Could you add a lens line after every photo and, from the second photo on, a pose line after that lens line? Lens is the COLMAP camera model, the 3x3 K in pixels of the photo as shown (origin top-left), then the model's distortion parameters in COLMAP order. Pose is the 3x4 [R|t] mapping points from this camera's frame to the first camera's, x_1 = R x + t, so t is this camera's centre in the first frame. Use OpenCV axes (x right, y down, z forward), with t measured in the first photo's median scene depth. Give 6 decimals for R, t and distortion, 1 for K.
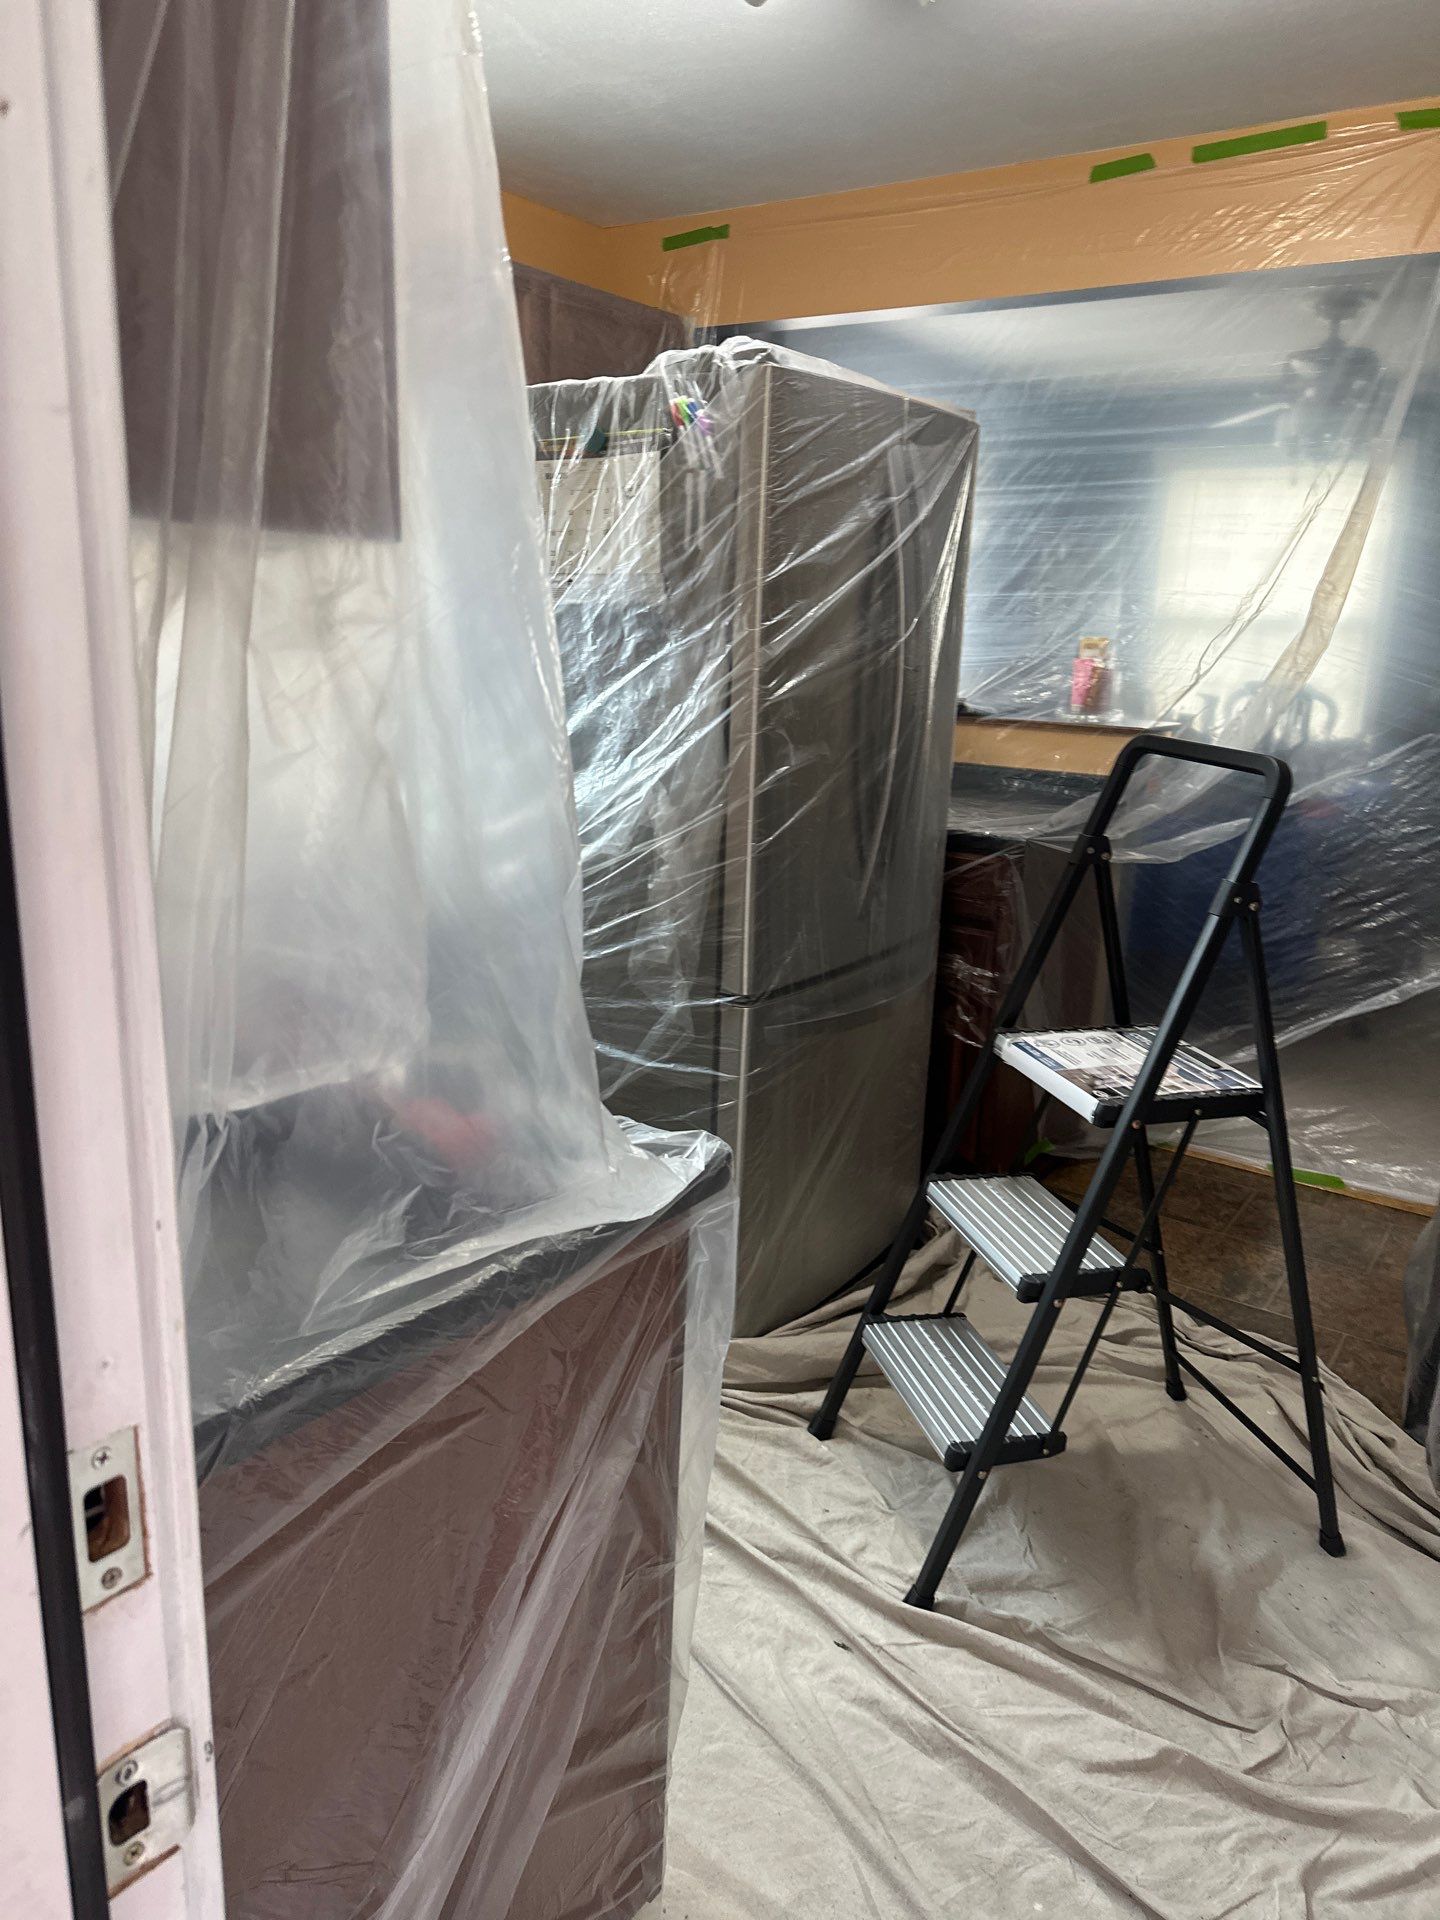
lens RADIAL K [[1327.8, 0, 715.7], [0, 1327.8, 954.3], [0, 0, 1]] dist [0.182533, -0.411941]
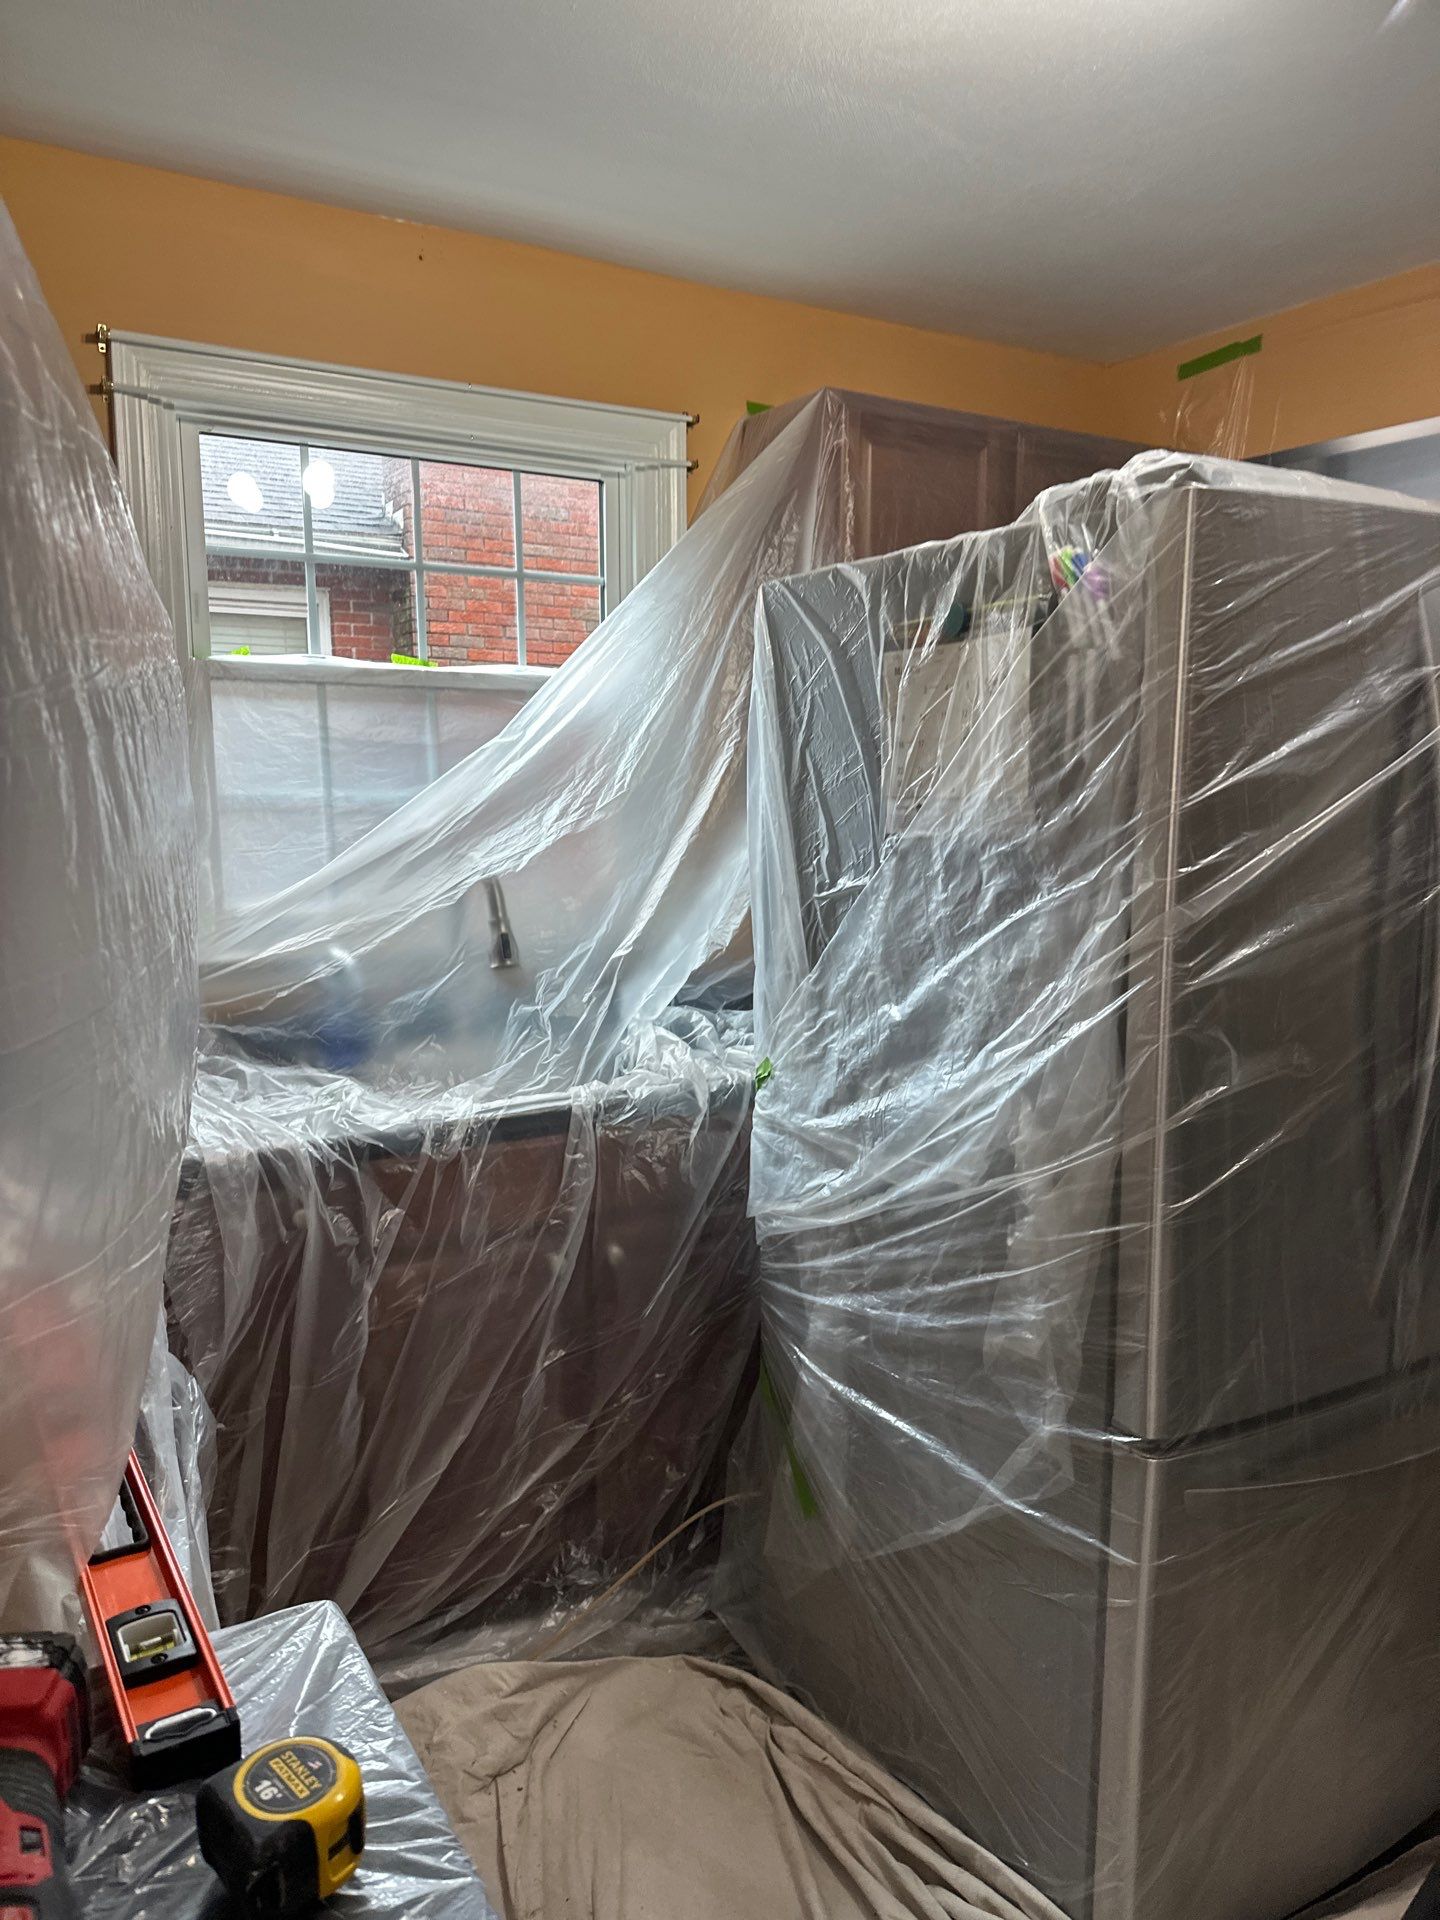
lens RADIAL K [[1327.8, 0, 715.7], [0, 1327.8, 954.3], [0, 0, 1]] dist [0.182533, -0.411941]
pose [[0.907377, 0.026158, -0.419502, 0.100935], [-0.075122, 0.992084, -0.100628, -0.120227], [0.413549, 0.122821, 0.902160, 0.319524]]
